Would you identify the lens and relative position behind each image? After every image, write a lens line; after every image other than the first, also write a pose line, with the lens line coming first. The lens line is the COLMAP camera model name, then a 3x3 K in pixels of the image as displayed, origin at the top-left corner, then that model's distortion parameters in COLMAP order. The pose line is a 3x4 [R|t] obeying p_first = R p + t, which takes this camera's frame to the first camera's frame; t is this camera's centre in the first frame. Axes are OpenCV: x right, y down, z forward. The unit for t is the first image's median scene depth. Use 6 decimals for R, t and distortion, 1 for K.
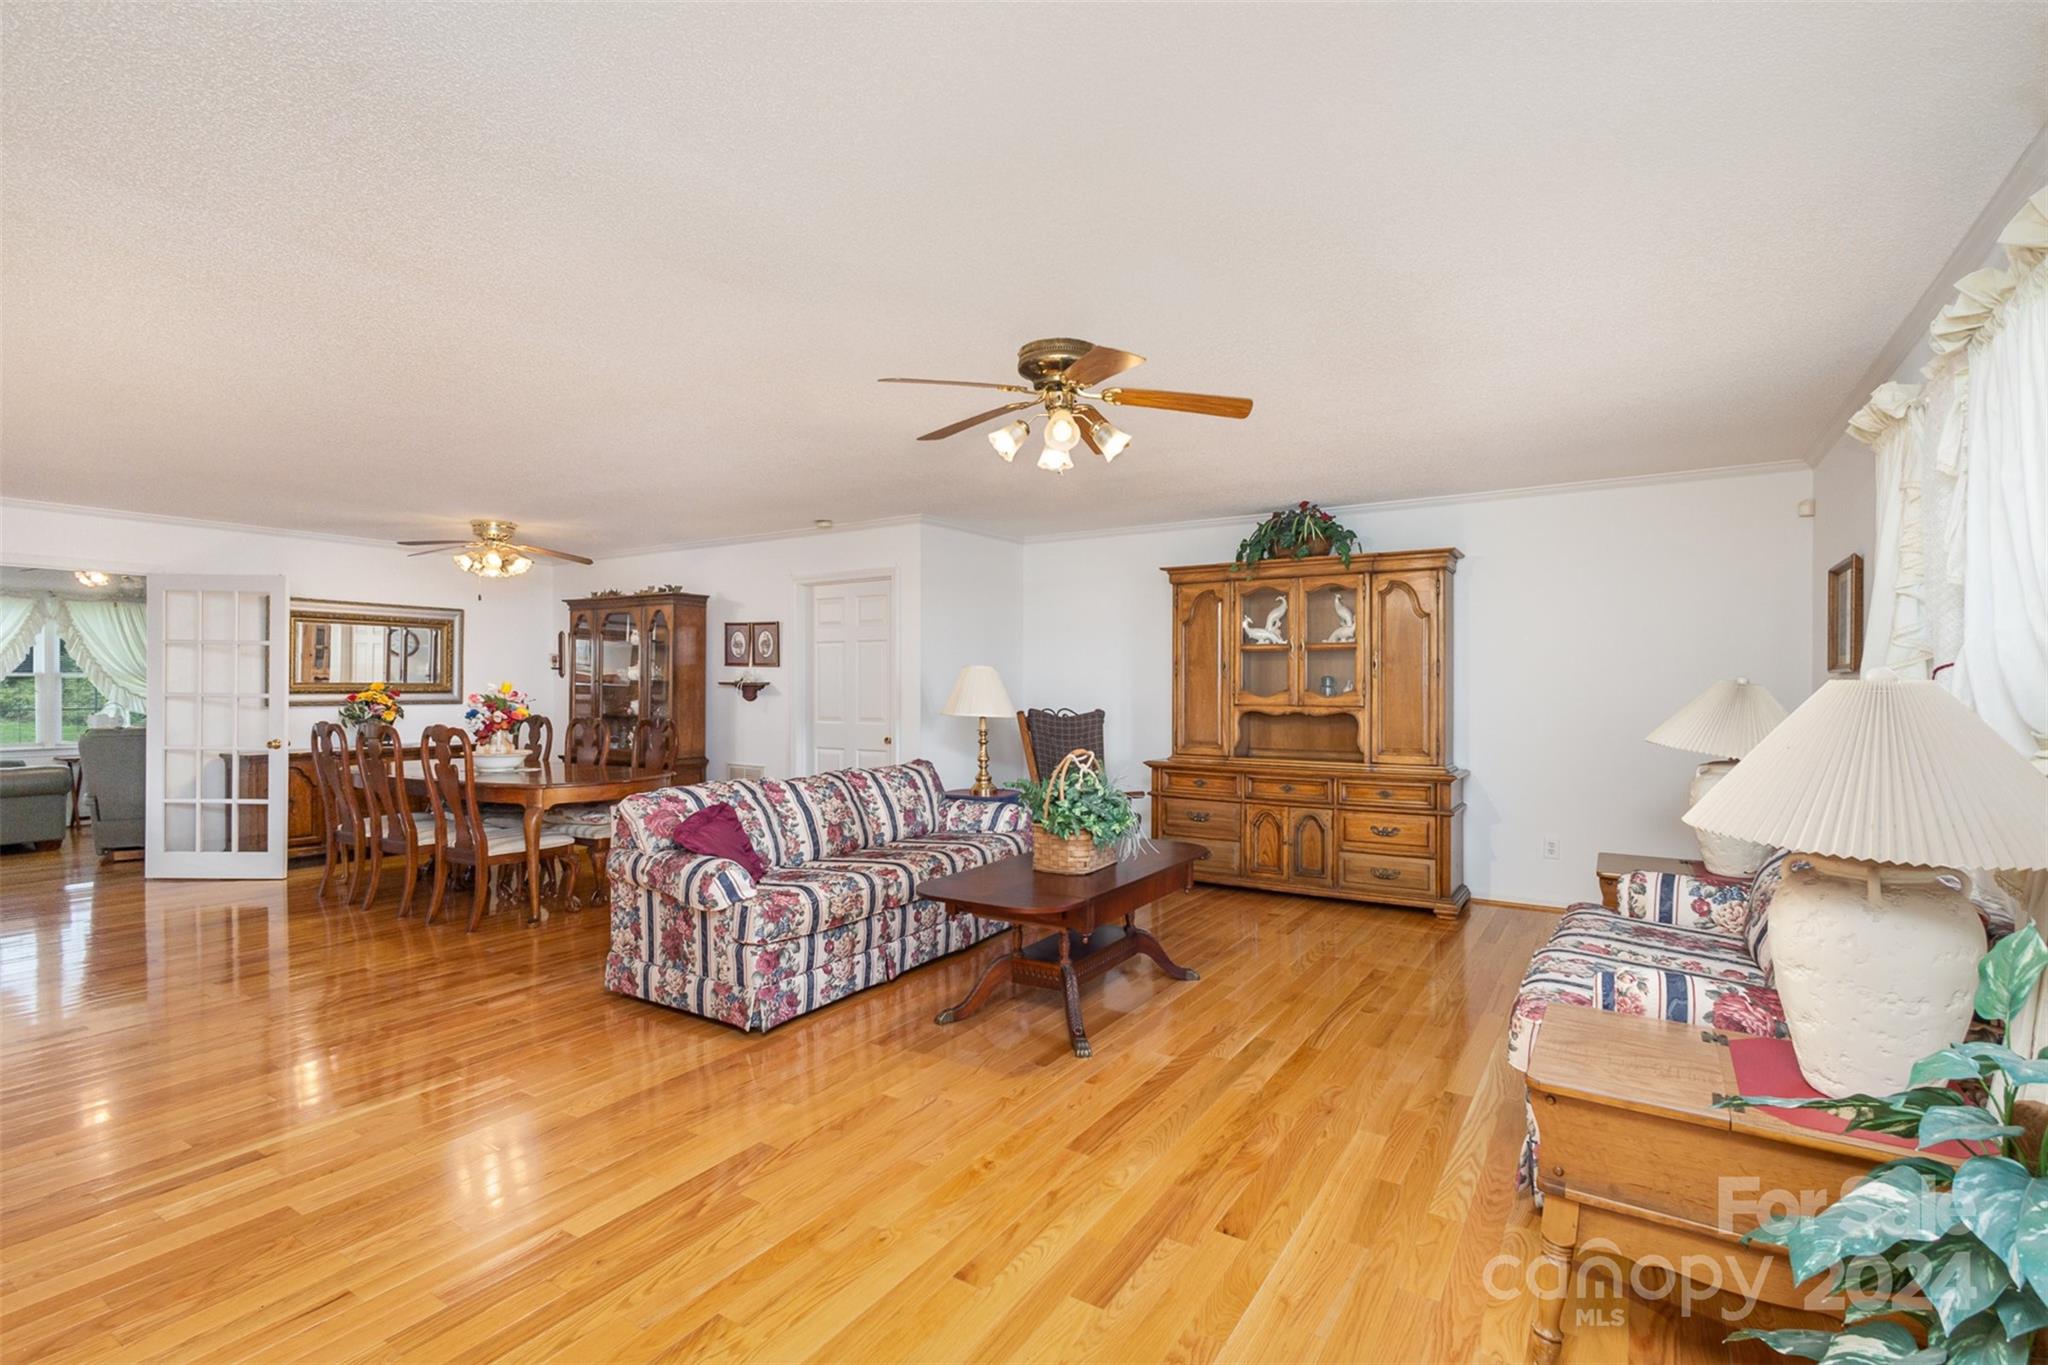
lens RADIAL K [[951.5, 0, 1038.7], [0, 951.5, 672.7], [0, 0, 1]] dist [0.000622, -0.000252]
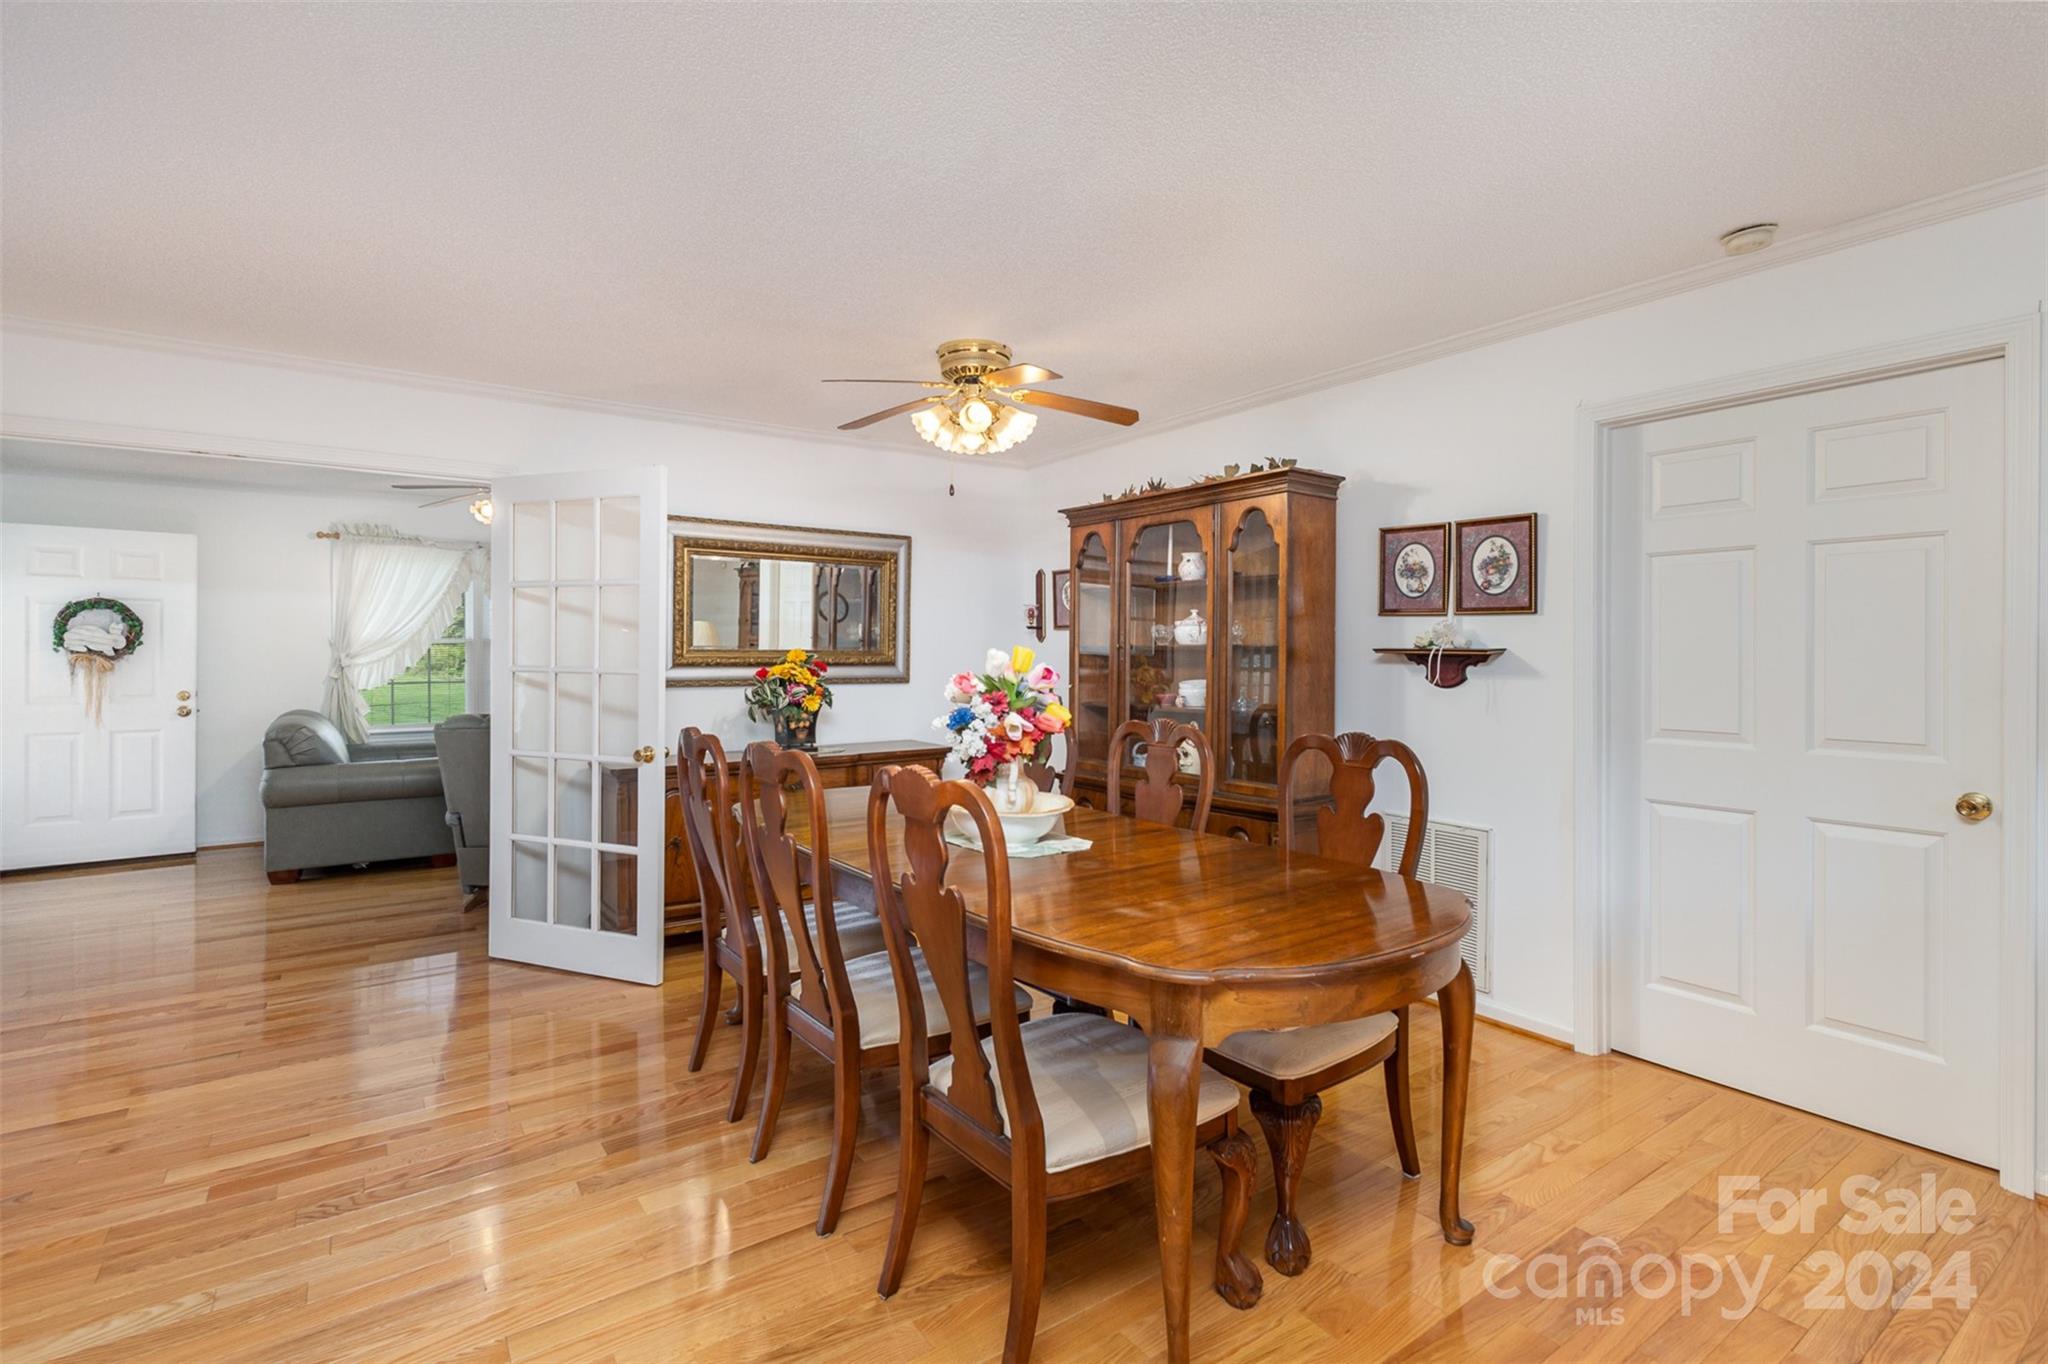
lens RADIAL K [[951.5, 0, 1024.3], [0, 951.5, 663.3], [0, 0, 1]] dist [0.000622, -0.000252]
pose [[0.923521, 0.005186, -0.383513, -0.320828], [0.003301, 0.999764, 0.021467, 0.006690], [0.383534, -0.021091, 0.923286, 0.486063]]
